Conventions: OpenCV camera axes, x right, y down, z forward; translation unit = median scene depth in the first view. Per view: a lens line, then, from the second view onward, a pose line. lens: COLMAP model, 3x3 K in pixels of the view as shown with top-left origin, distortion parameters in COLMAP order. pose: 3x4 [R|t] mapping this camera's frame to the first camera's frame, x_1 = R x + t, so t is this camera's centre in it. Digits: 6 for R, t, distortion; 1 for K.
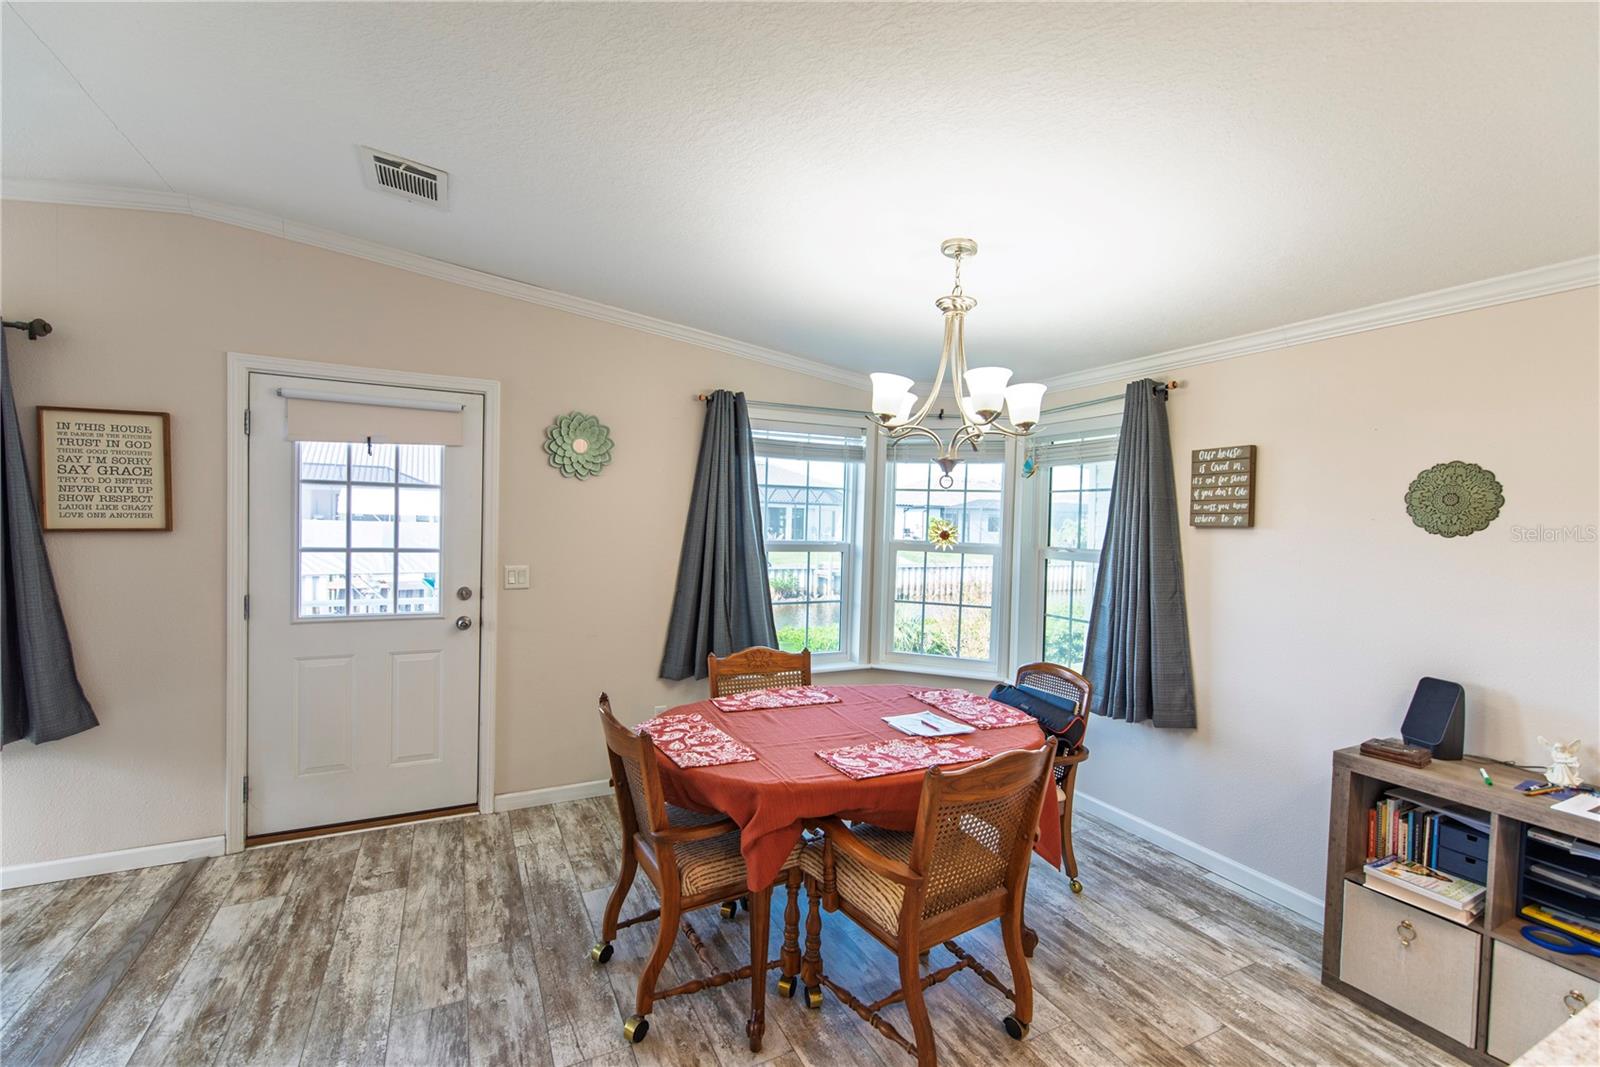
lens RADIAL K [[689.2, 0, 797.4], [0, 689.2, 538.1], [0, 0, 1]] dist [0.001694, 0.000335]
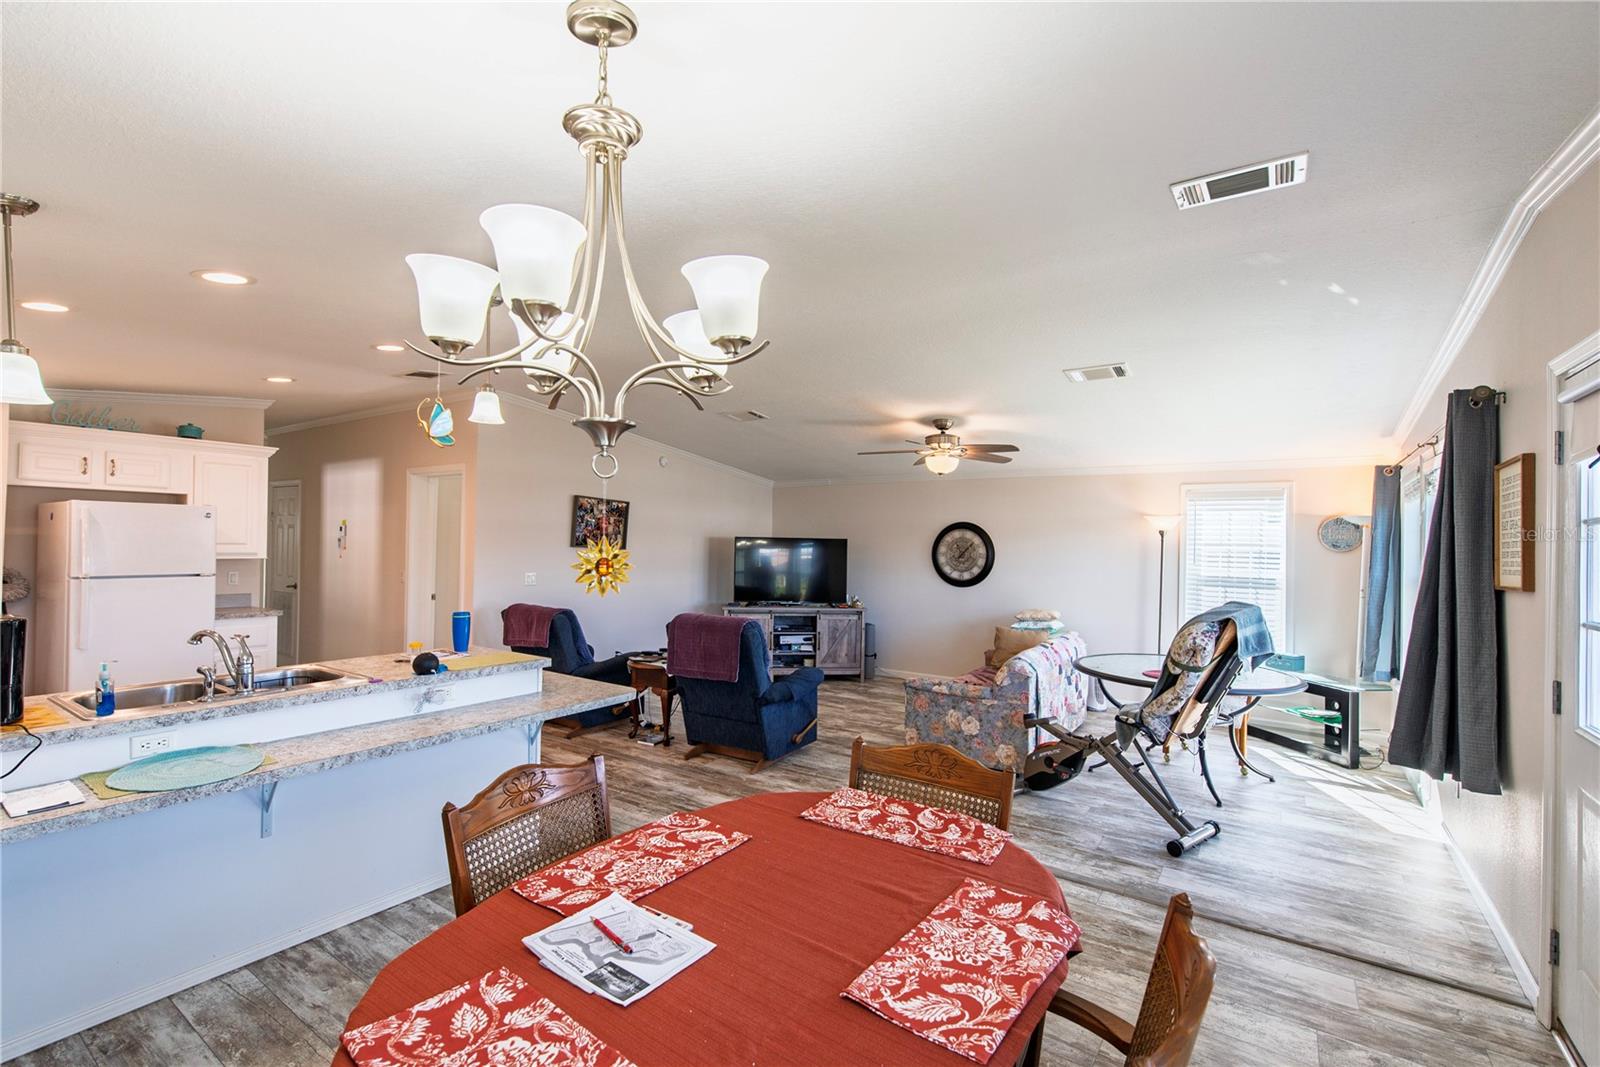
lens RADIAL K [[700.6, 0, 802.2], [0, 700.6, 539.0], [0, 0, 1]] dist [-0.000455, 0.000152]
pose [[-0.872581, -0.043769, -0.486505, 0.337145], [-0.052814, 0.998592, 0.004887, -0.035813], [0.485607, 0.029959, -0.873664, 1.520049]]
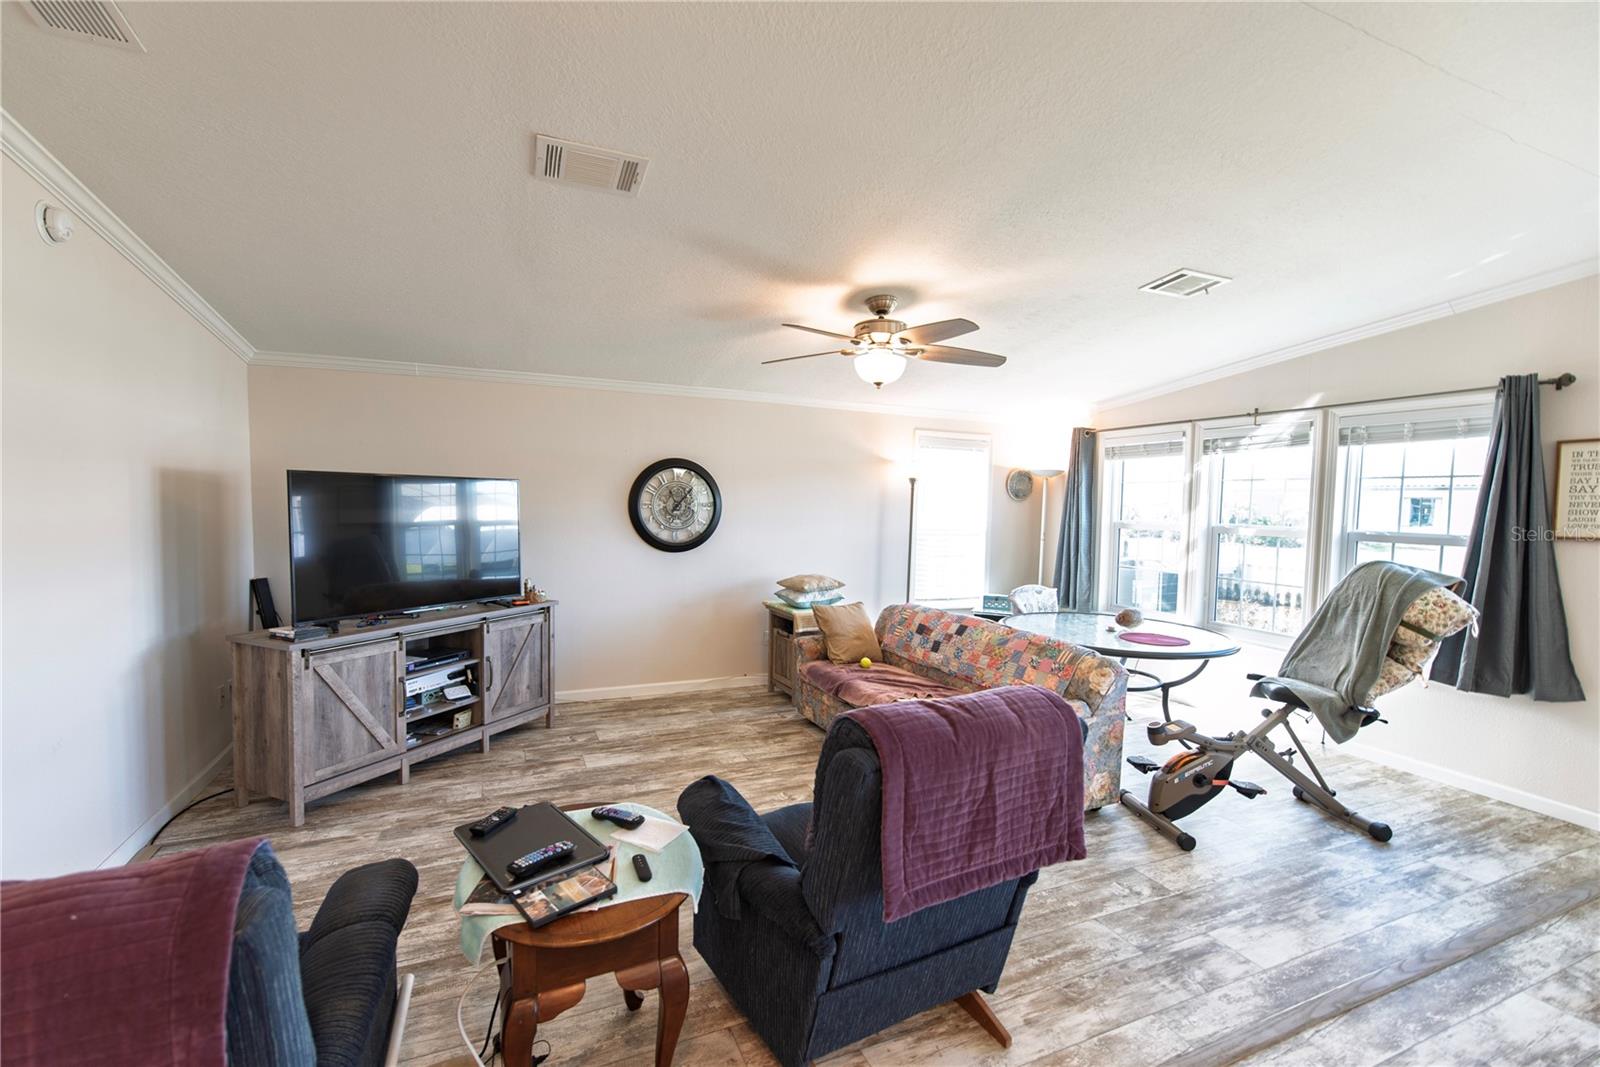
lens RADIAL K [[689.2, 0, 797.4], [0, 689.2, 538.1], [0, 0, 1]] dist [0.001694, 0.000335]
pose [[-0.056086, 0.031120, -0.997941, 0.291223], [-0.051646, 0.998086, 0.034027, 0.020052], [0.997089, 0.053448, -0.054372, -0.358585]]
